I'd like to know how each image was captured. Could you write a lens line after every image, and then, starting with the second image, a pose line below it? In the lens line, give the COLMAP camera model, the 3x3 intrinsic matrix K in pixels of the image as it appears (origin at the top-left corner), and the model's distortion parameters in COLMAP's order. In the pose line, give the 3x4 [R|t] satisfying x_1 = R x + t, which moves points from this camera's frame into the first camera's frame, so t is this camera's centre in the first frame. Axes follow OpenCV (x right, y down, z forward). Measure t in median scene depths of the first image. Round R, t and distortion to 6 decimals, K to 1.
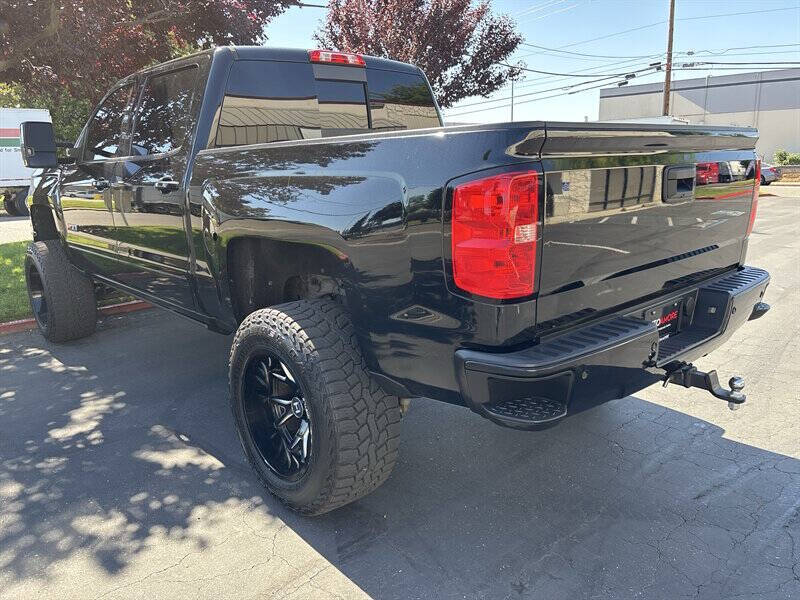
lens RADIAL K [[621.2, 0, 399.7], [0, 621.2, 295.4], [0, 0, 1]] dist [0.022220, -0.036049]
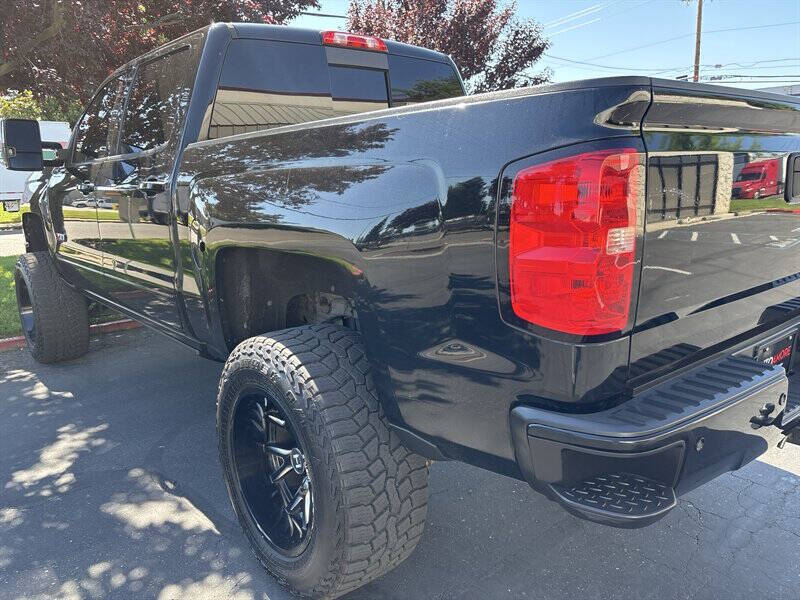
lens RADIAL K [[621.2, 0, 397.5], [0, 621.2, 306.5], [0, 0, 1]] dist [0.022220, -0.036049]
pose [[0.999470, 0.009681, -0.031092, -0.008005], [-0.009895, 0.999928, -0.006721, -0.007608], [0.031024, 0.007025, 0.999494, 0.117261]]
